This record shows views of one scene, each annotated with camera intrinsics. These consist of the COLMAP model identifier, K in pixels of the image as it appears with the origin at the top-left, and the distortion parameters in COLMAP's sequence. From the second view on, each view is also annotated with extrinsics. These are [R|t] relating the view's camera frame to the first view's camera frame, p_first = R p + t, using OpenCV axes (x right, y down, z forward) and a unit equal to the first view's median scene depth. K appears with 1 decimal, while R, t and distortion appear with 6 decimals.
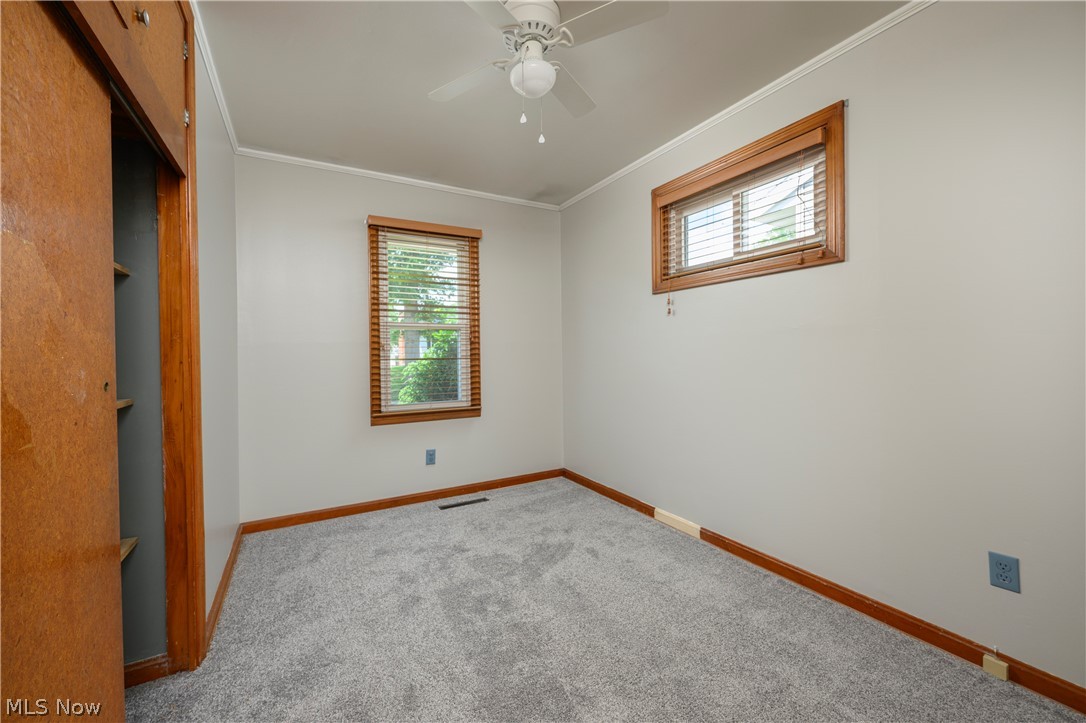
lens RADIAL K [[432.6, 0, 529.4], [0, 432.6, 357.2], [0, 0, 1]] dist [0.000554, -0.000013]
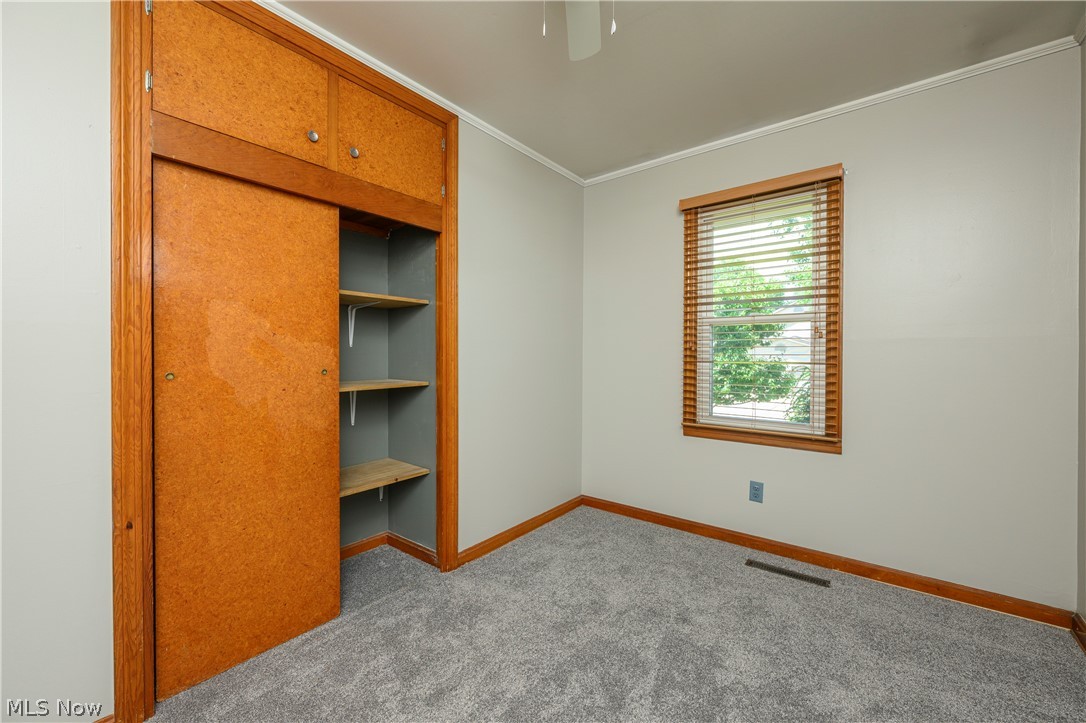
lens RADIAL K [[432.4, 0, 539.9], [0, 432.4, 359.7], [0, 0, 1]] dist [0.000638, -0.000022]
pose [[0.380922, 0.024311, -0.924288, 0.340681], [-0.014341, 0.999689, 0.020384, -0.011563], [0.924496, 0.005490, 0.381152, 0.379503]]
